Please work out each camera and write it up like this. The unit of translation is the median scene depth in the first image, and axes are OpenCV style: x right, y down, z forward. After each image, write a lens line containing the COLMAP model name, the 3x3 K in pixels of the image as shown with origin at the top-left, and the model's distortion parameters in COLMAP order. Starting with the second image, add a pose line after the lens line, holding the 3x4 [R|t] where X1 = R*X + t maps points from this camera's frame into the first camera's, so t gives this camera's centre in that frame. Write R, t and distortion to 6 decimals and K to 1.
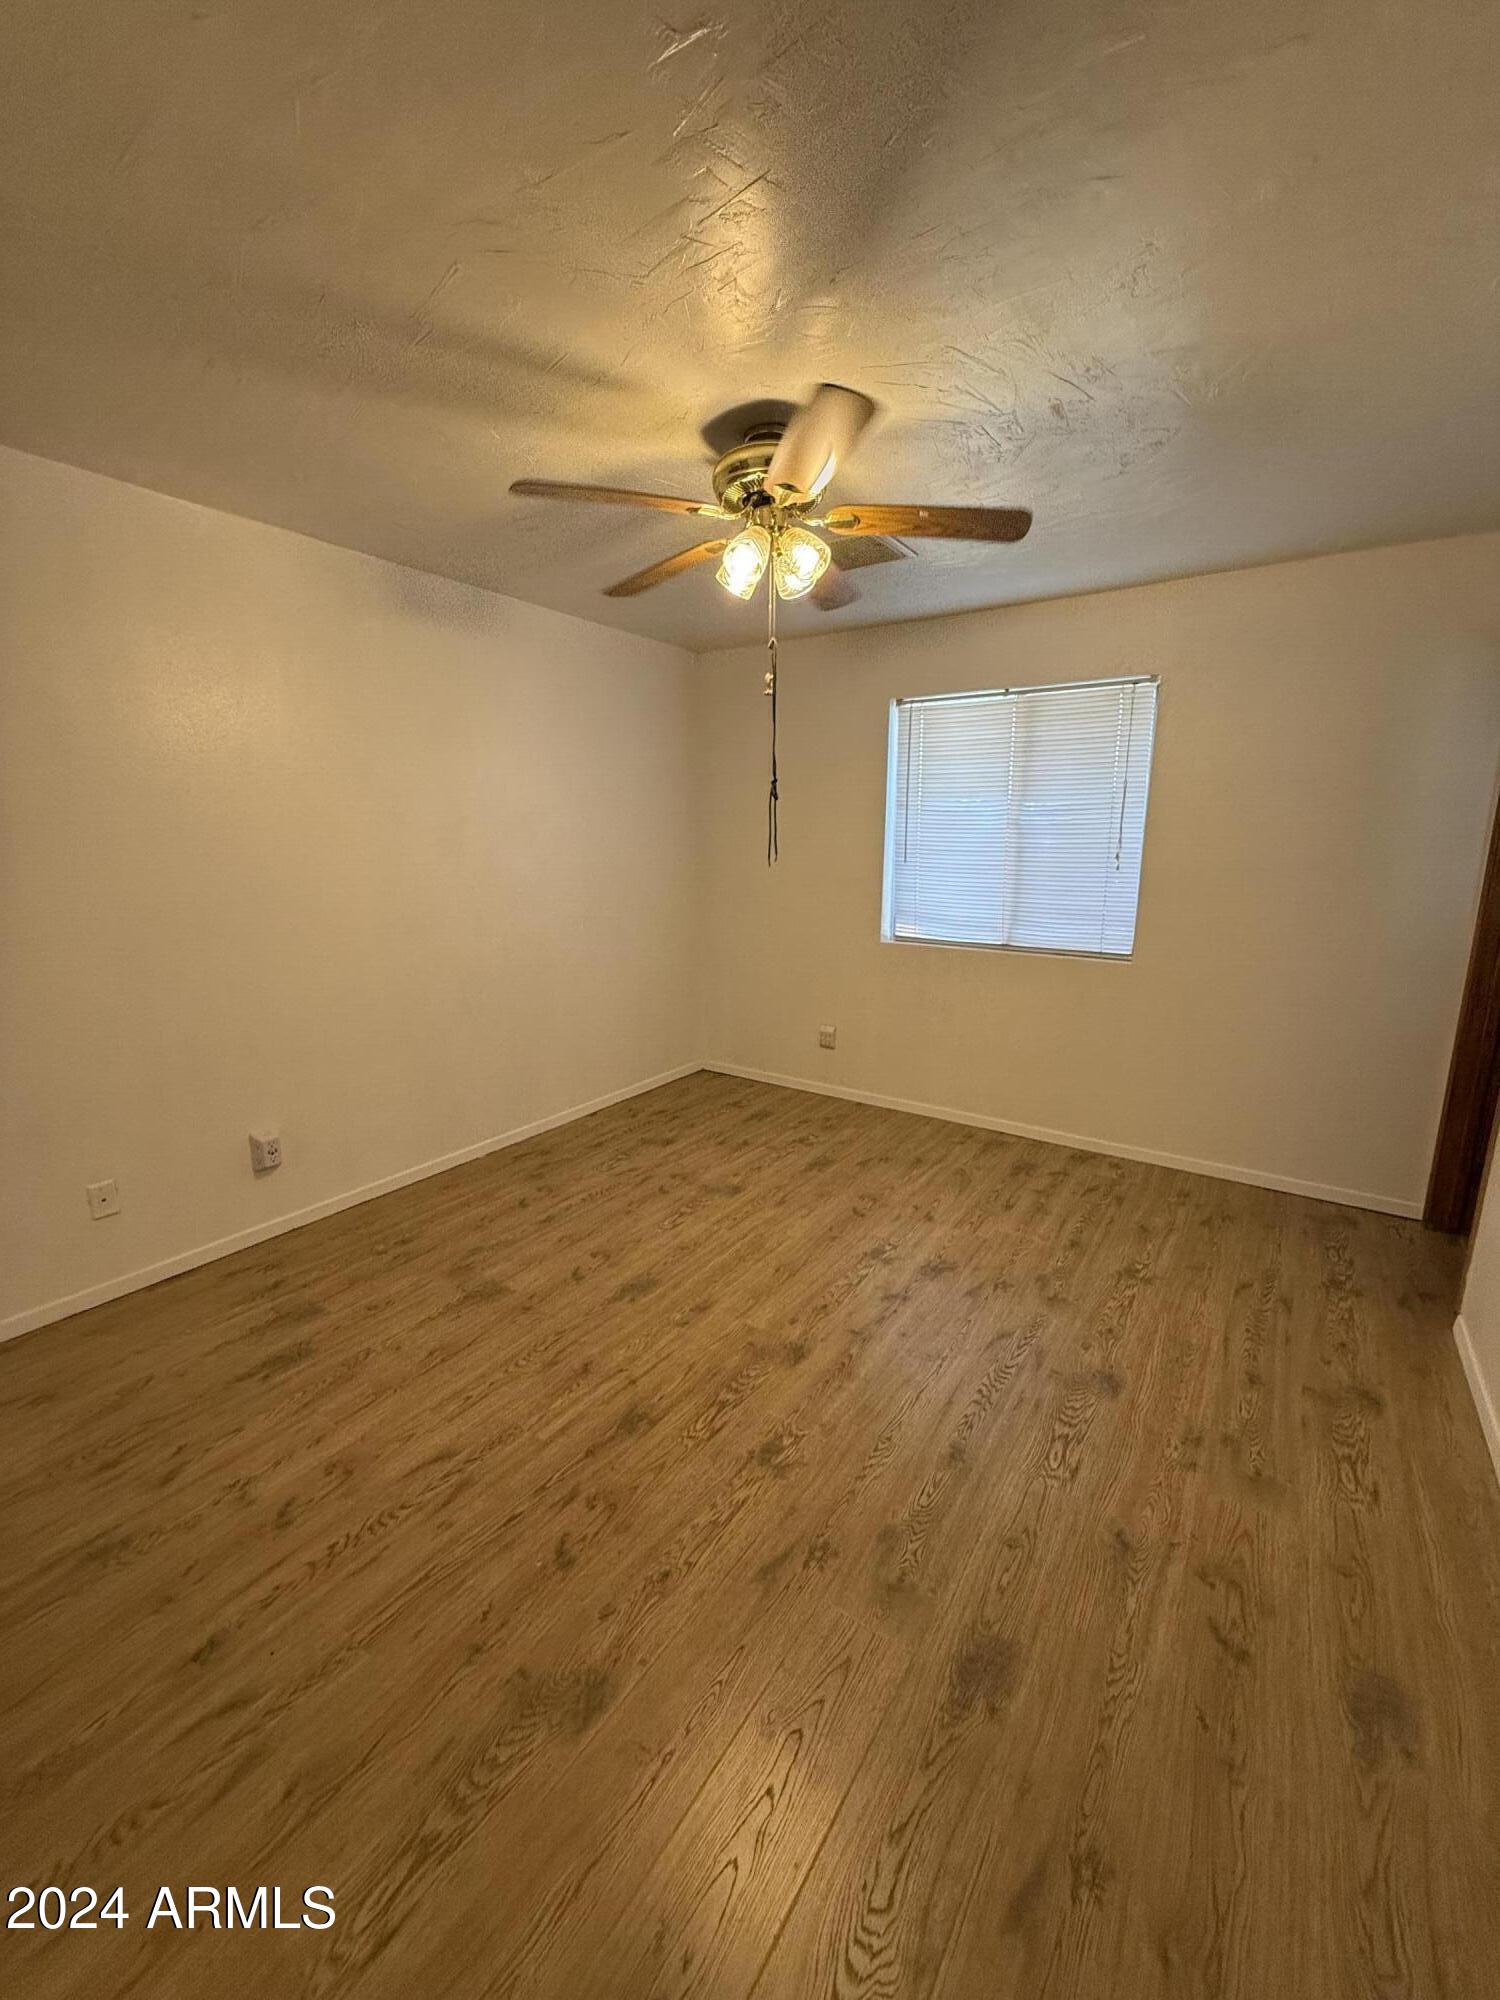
lens RADIAL K [[797.8, 0, 745.7], [0, 797.8, 997.8], [0, 0, 1]] dist [0.000021, -0.000022]
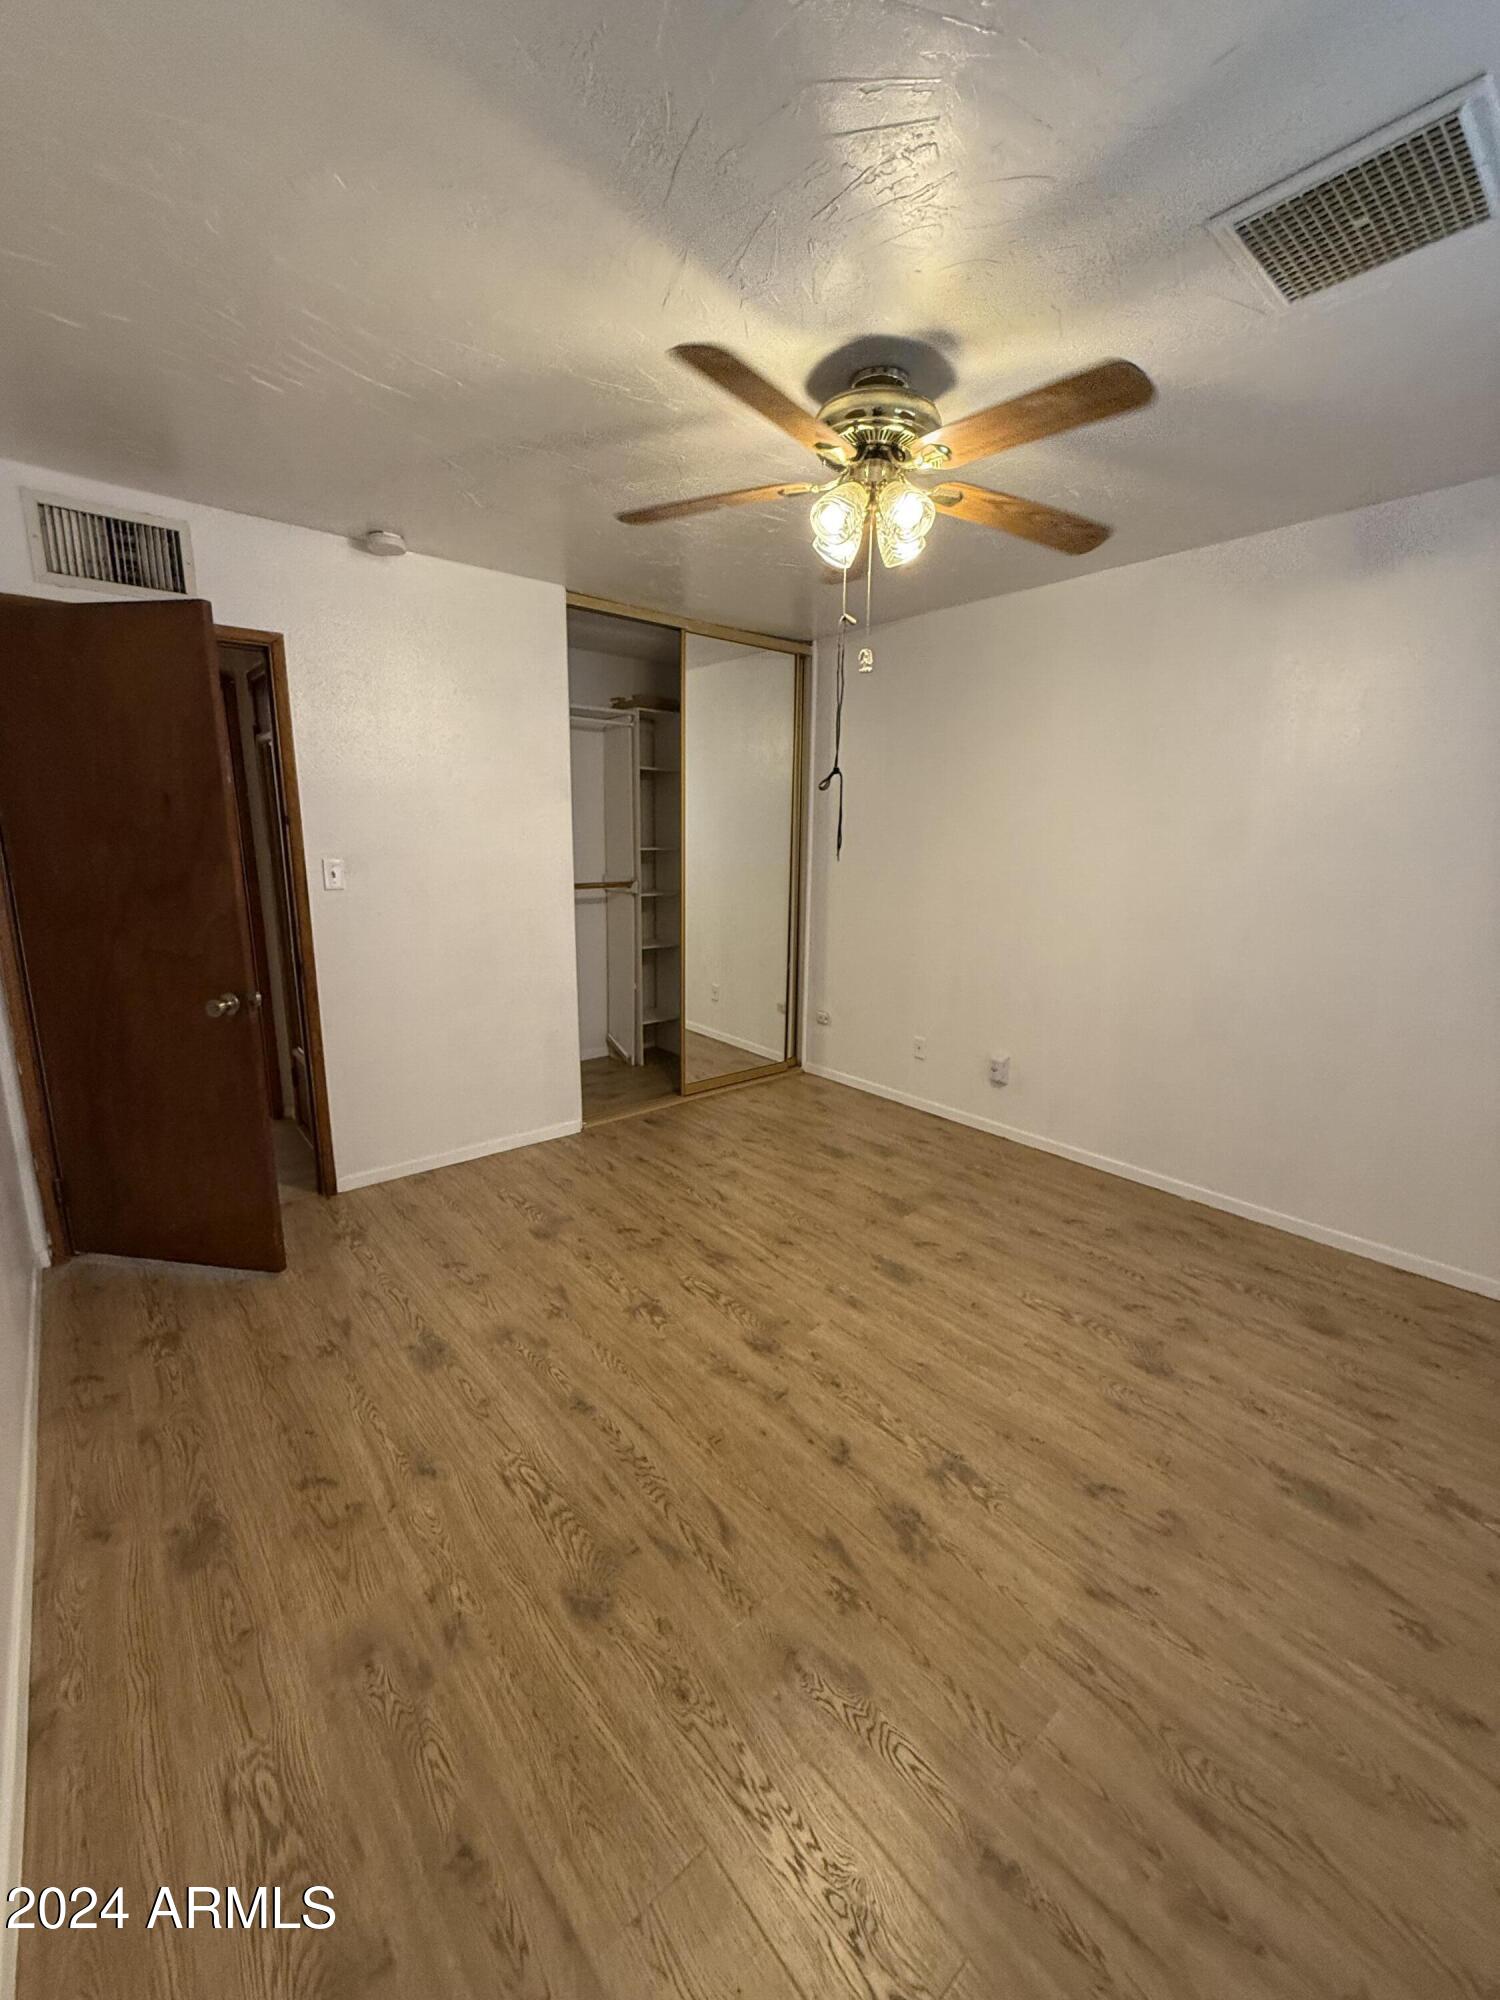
lens RADIAL K [[797.8, 0, 744.8], [0, 797.8, 995.7], [0, 0, 1]] dist [0.000021, -0.000022]
pose [[-0.265531, 0.193166, -0.944553, 0.875885], [-0.202504, 0.946692, 0.250531, -0.199157], [0.942595, 0.257800, -0.212259, 1.026327]]
